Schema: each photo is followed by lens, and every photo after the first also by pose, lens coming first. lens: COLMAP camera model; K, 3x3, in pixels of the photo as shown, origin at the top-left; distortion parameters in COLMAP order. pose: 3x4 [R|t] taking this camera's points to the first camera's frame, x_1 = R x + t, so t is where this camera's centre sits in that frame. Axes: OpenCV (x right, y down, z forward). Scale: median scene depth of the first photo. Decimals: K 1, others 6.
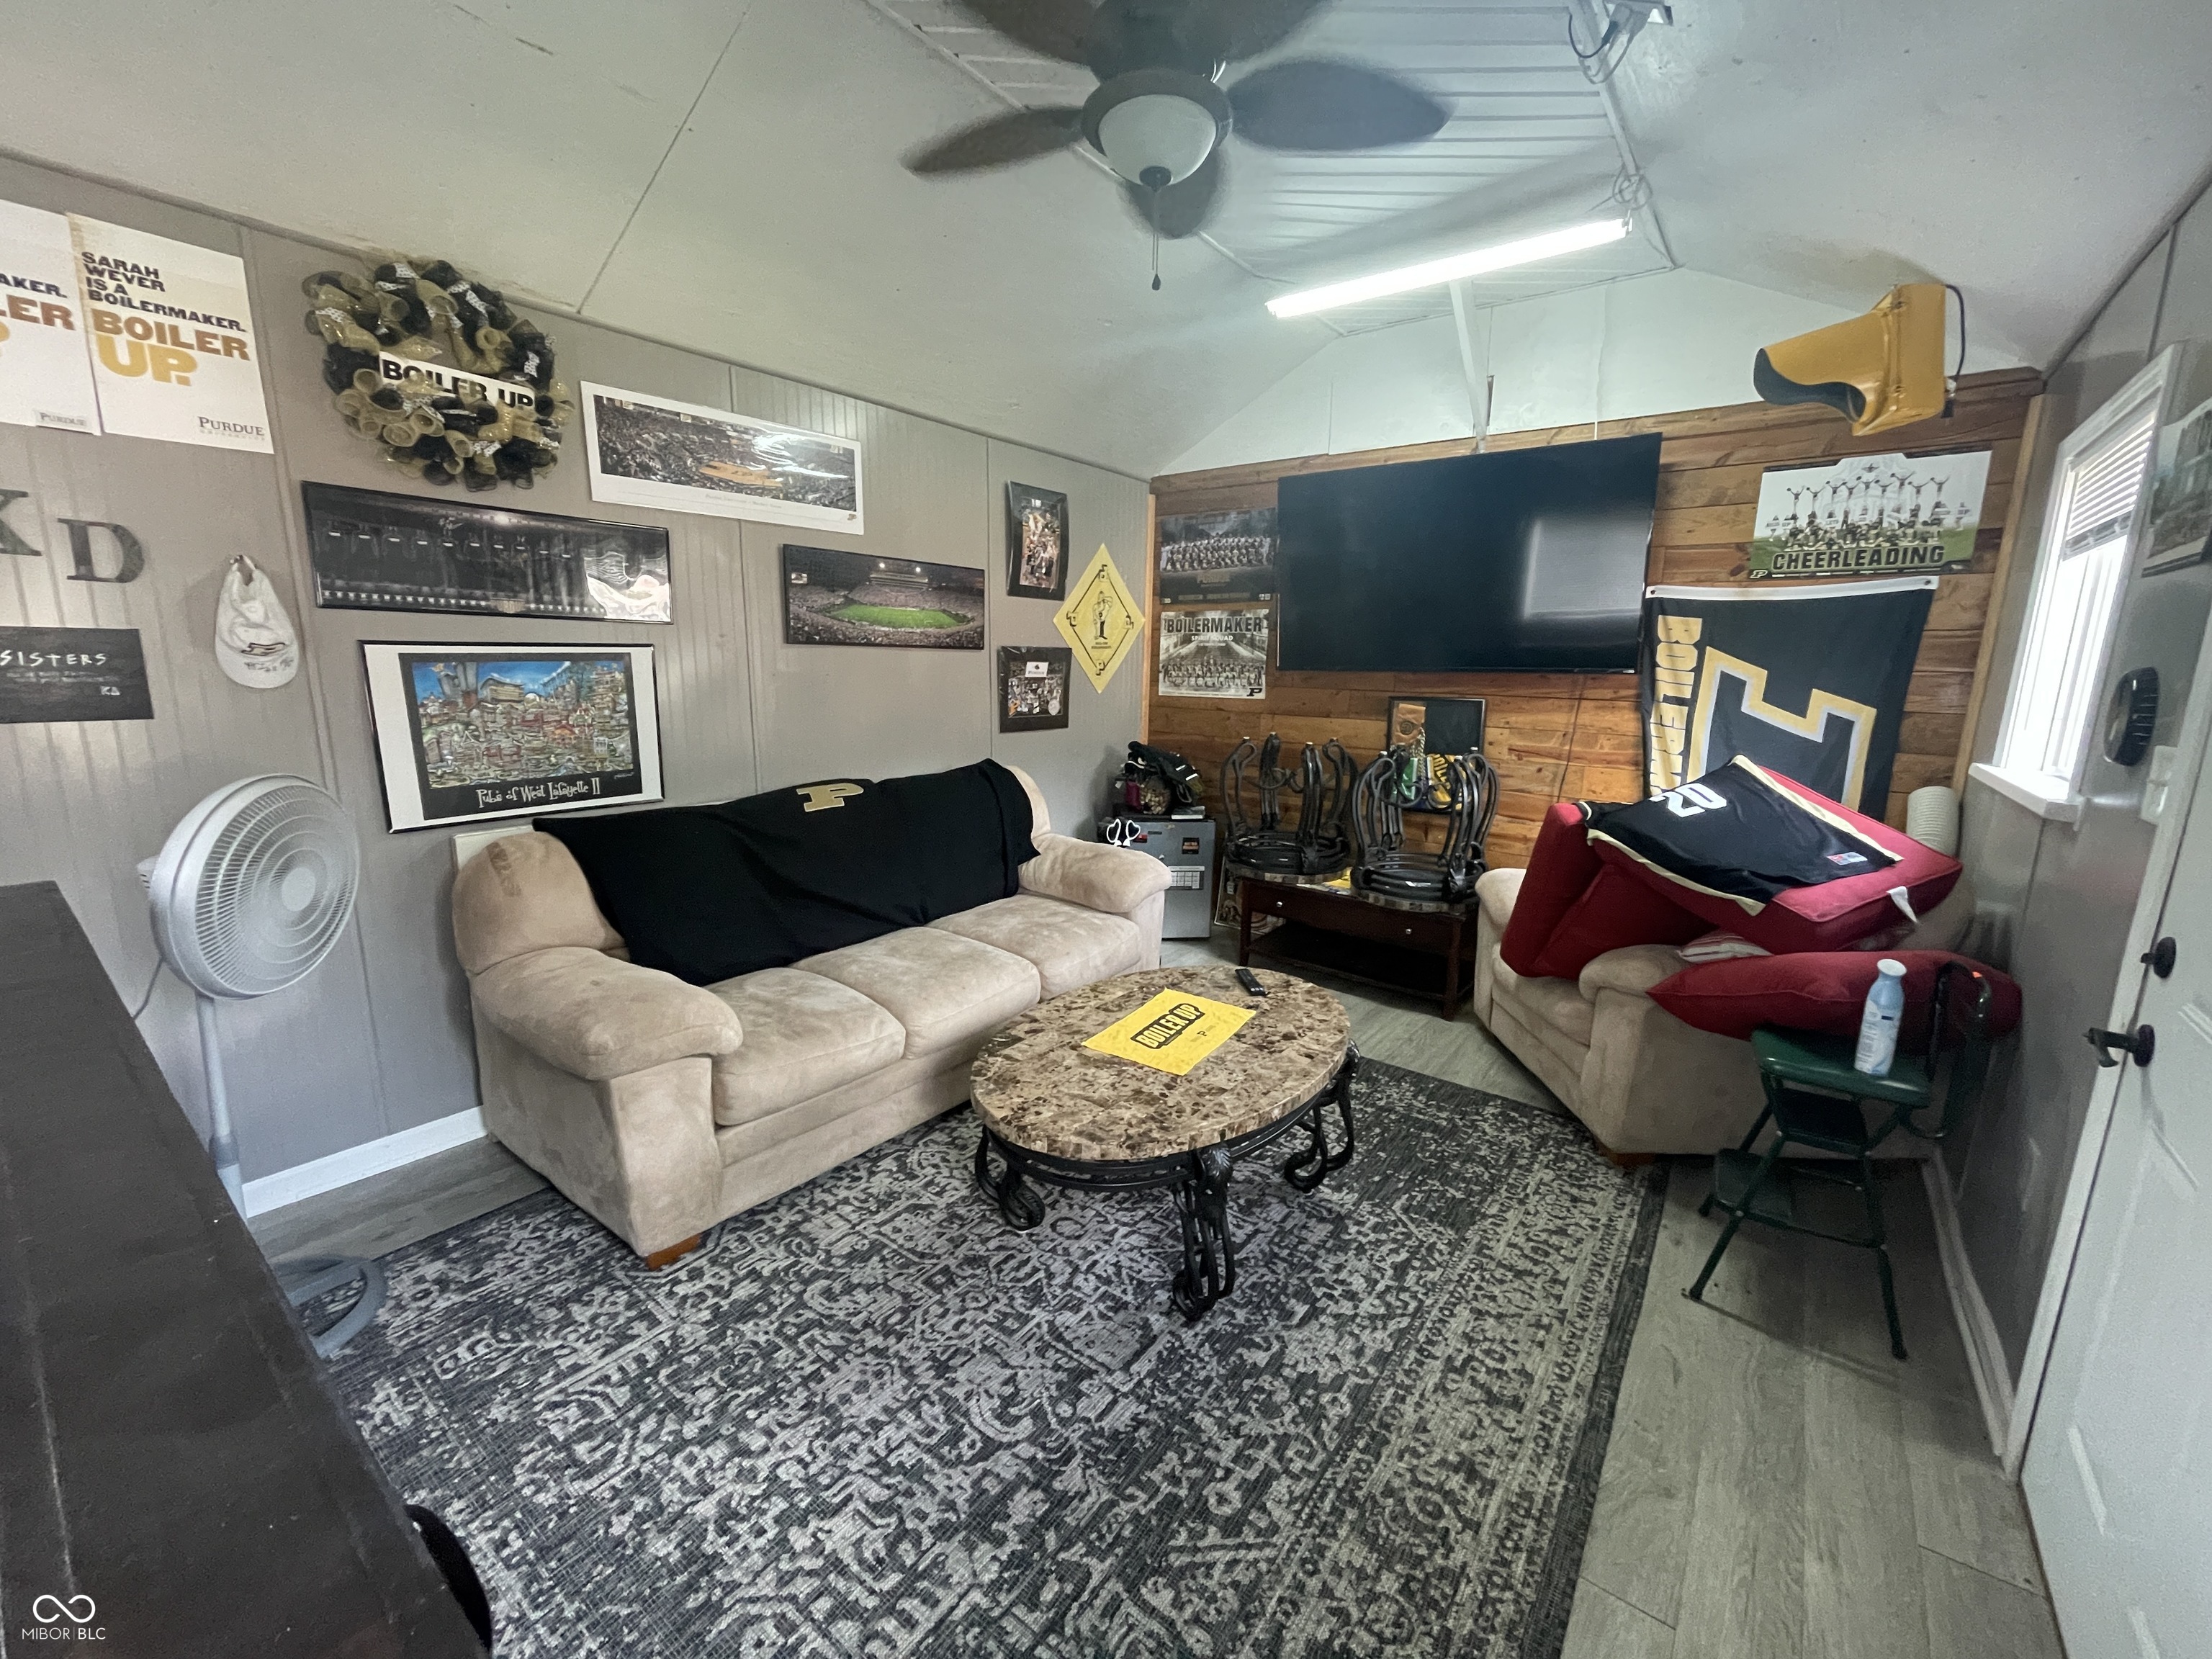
lens RADIAL K [[897.8, 0, 1096.4], [0, 897.8, 832.8], [0, 0, 1]] dist [-0.001707, 0.000119]
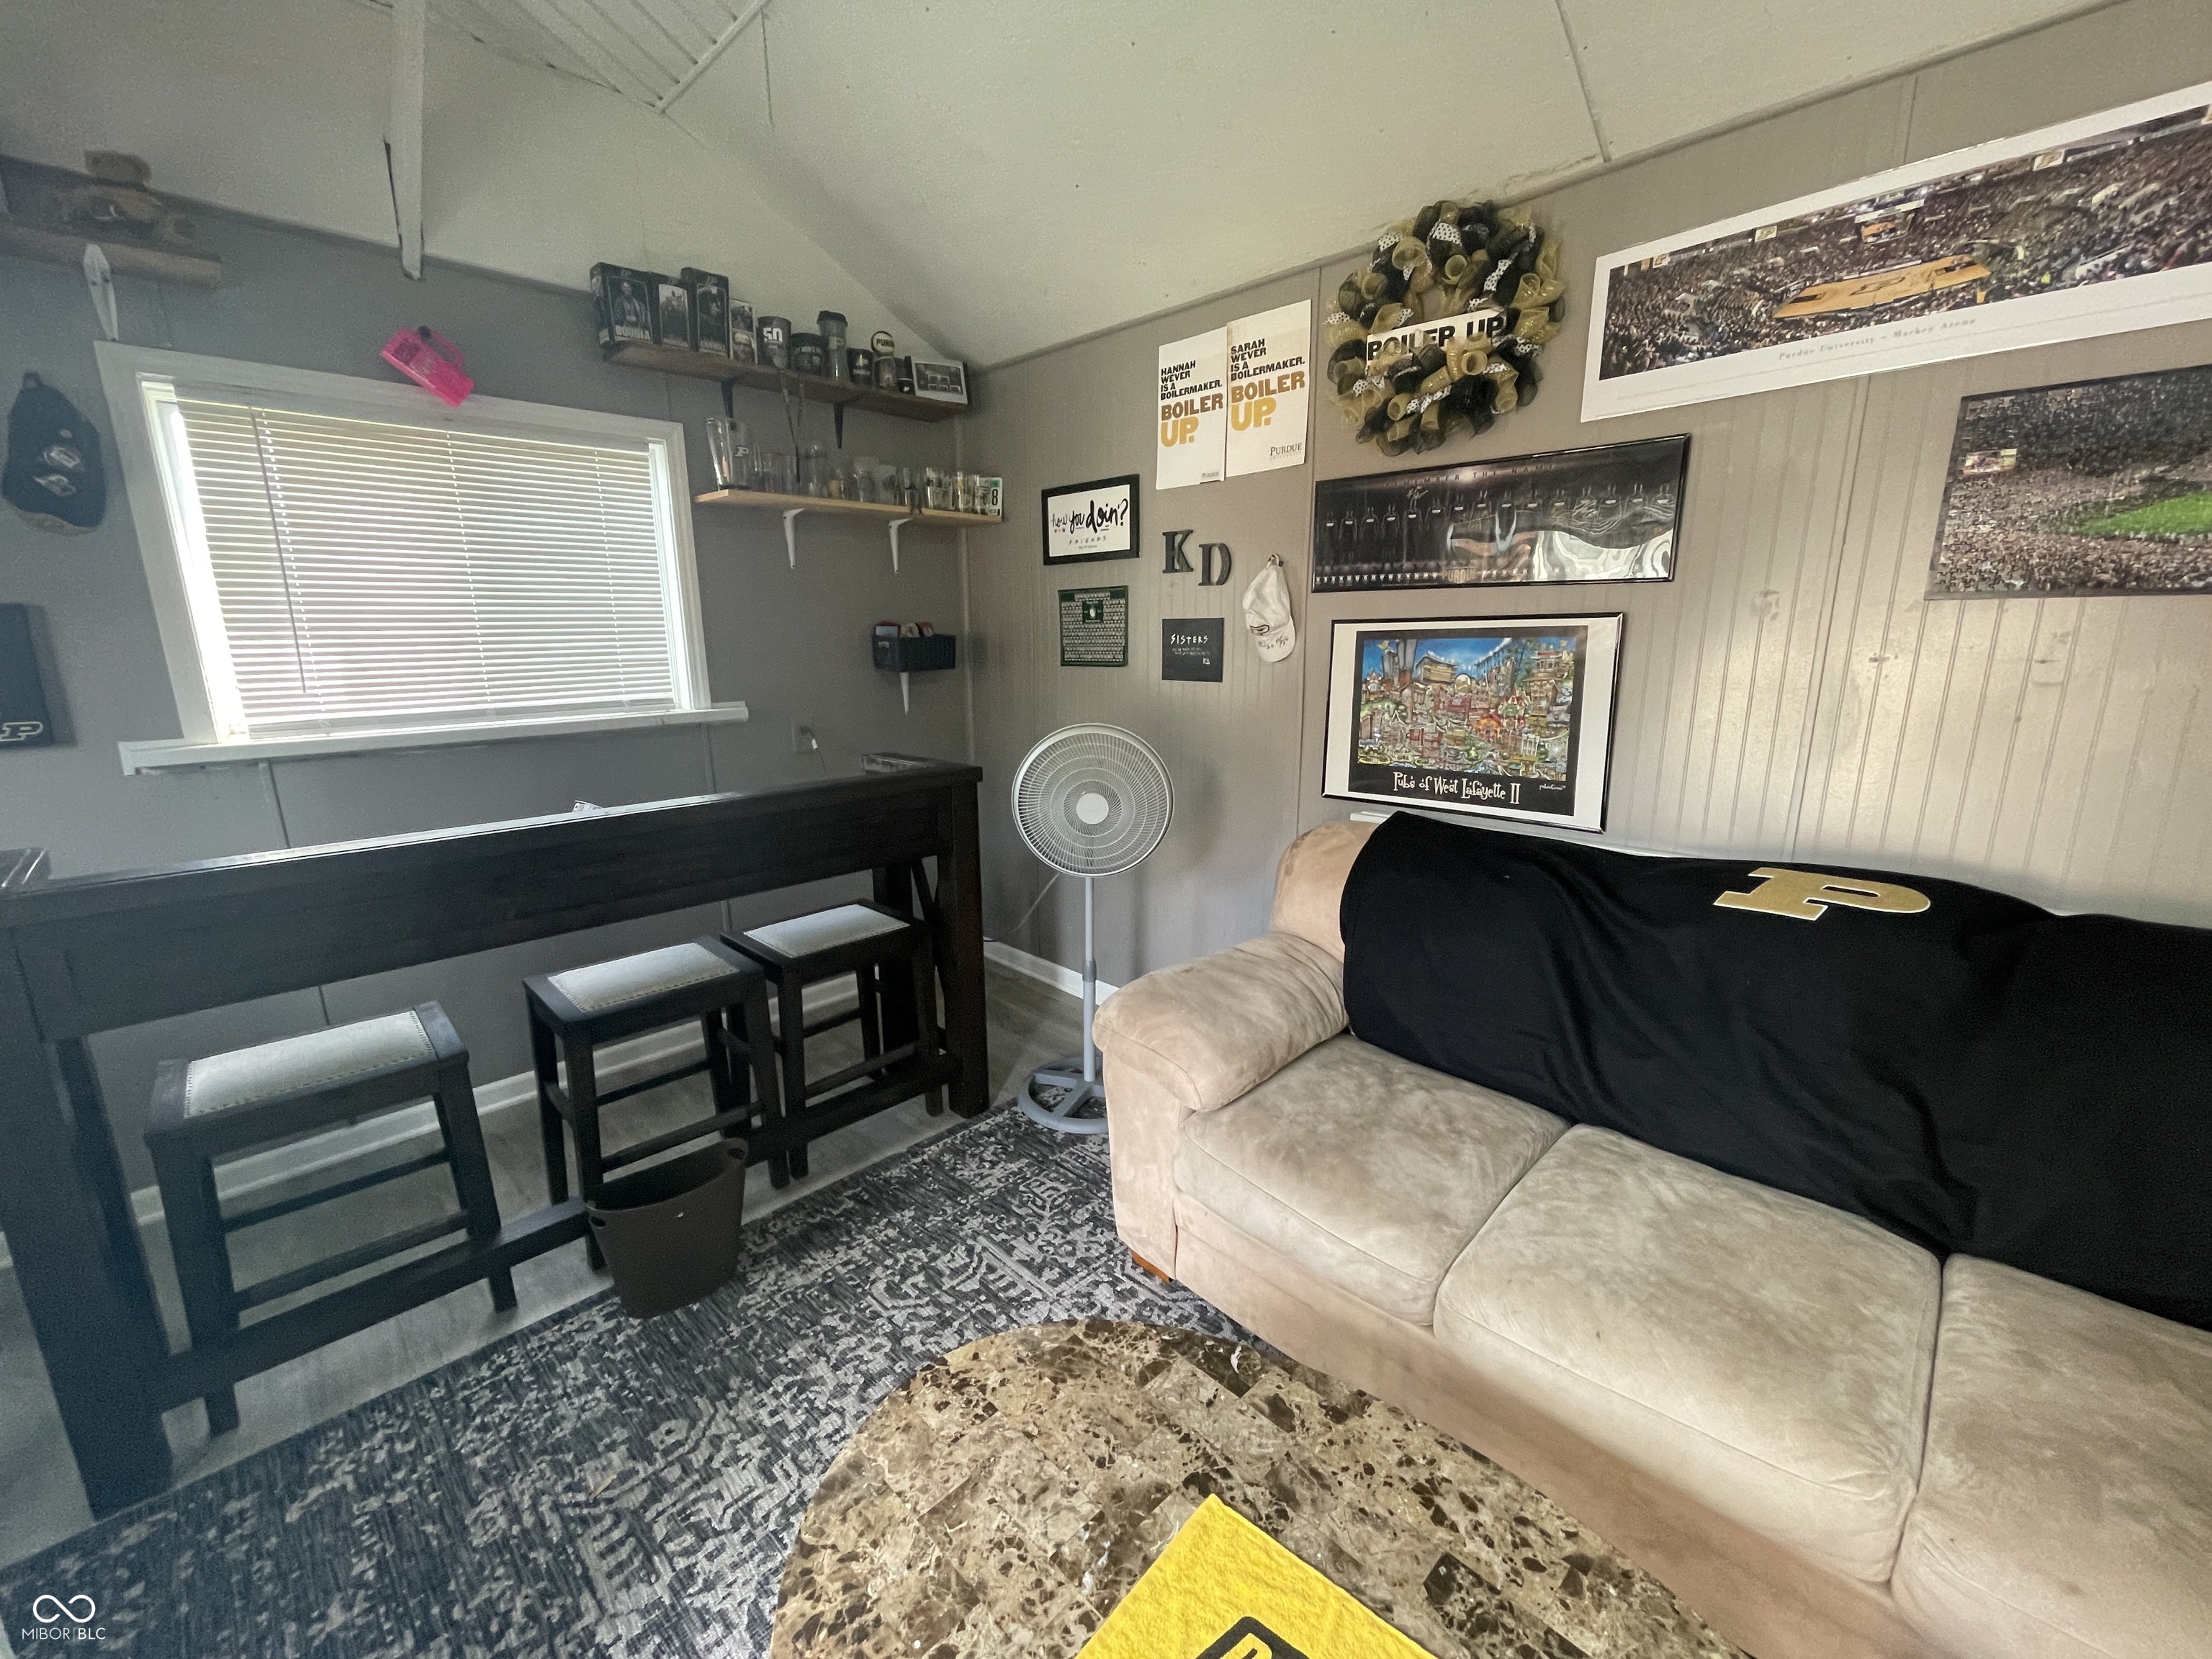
lens RADIAL K [[897.8, 0, 1095.2], [0, 897.8, 828.8], [0, 0, 1]] dist [-0.001707, 0.000119]
pose [[-0.128355, 0.198823, -0.971594, 0.321932], [-0.181838, 0.958370, 0.220140, -0.151739], [0.974915, 0.204929, -0.086858, 0.826701]]
